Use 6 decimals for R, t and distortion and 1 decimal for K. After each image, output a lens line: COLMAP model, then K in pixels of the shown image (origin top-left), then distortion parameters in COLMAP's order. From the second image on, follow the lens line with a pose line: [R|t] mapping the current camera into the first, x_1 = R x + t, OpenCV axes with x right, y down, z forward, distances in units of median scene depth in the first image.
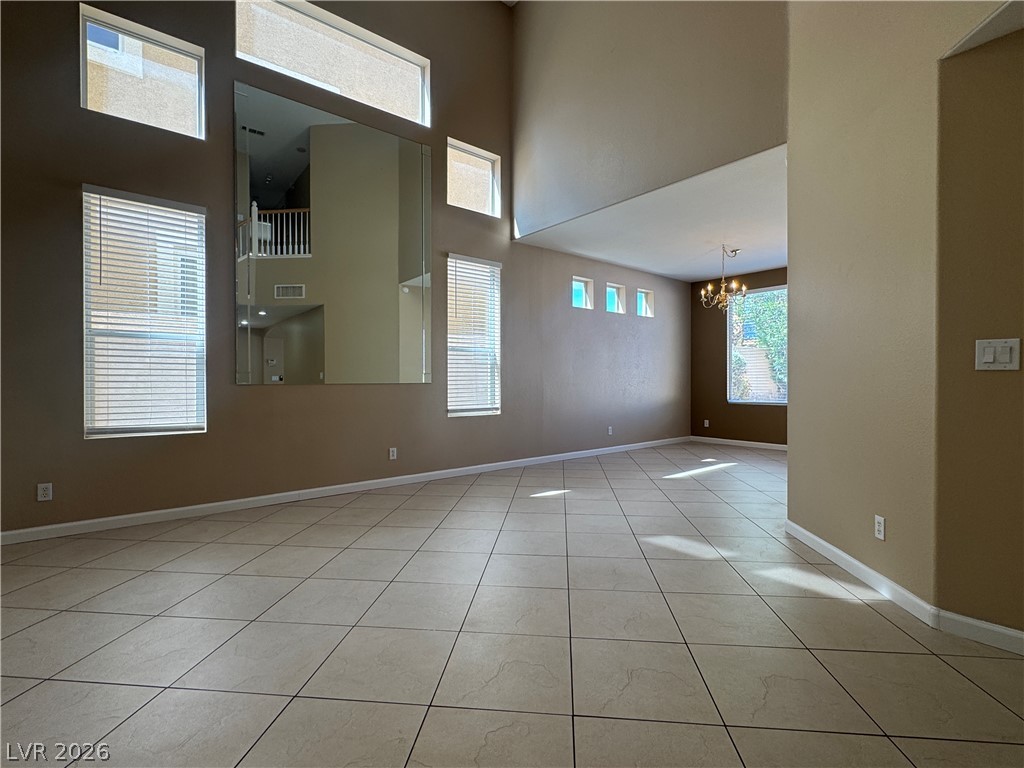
lens RADIAL K [[480.7, 0, 512.0], [0, 480.7, 384.0], [0, 0, 1]] dist [-0.002683, 0.000487]
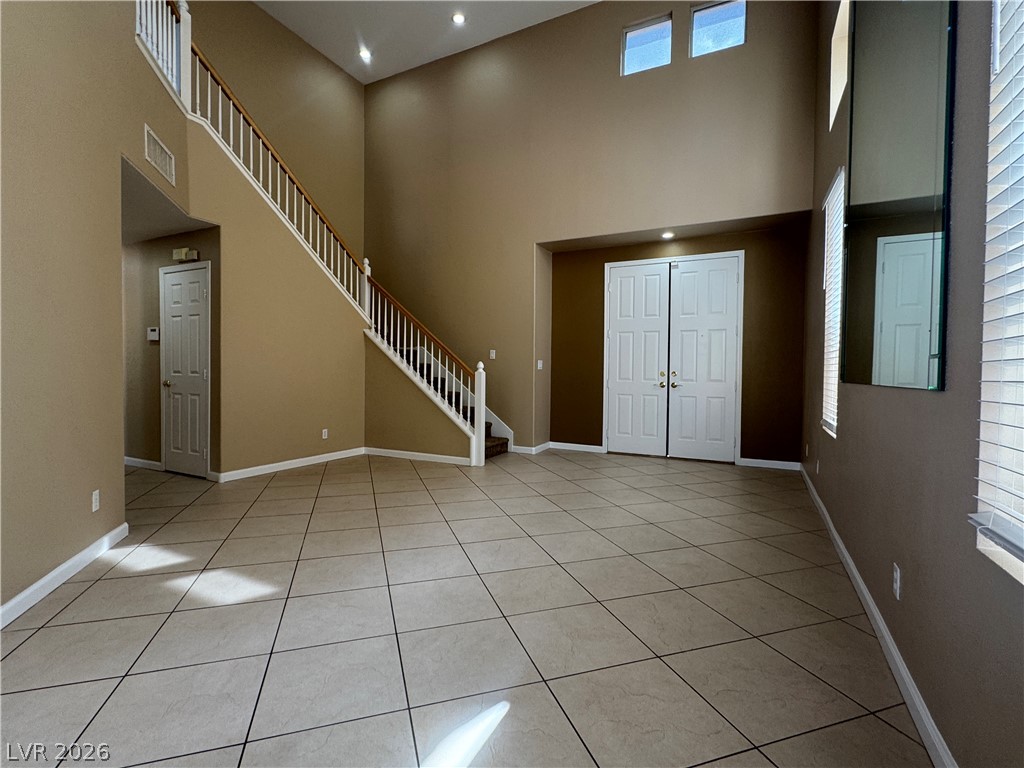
lens RADIAL K [[473.1, 0, 512.0], [0, 473.1, 384.0], [0, 0, 1]] dist [-0.015747, -0.000799]
pose [[-0.913682, -0.001205, -0.406427, 0.248376], [-0.015928, 0.999334, 0.032845, -0.017027], [0.406116, 0.036484, -0.913093, 1.831479]]
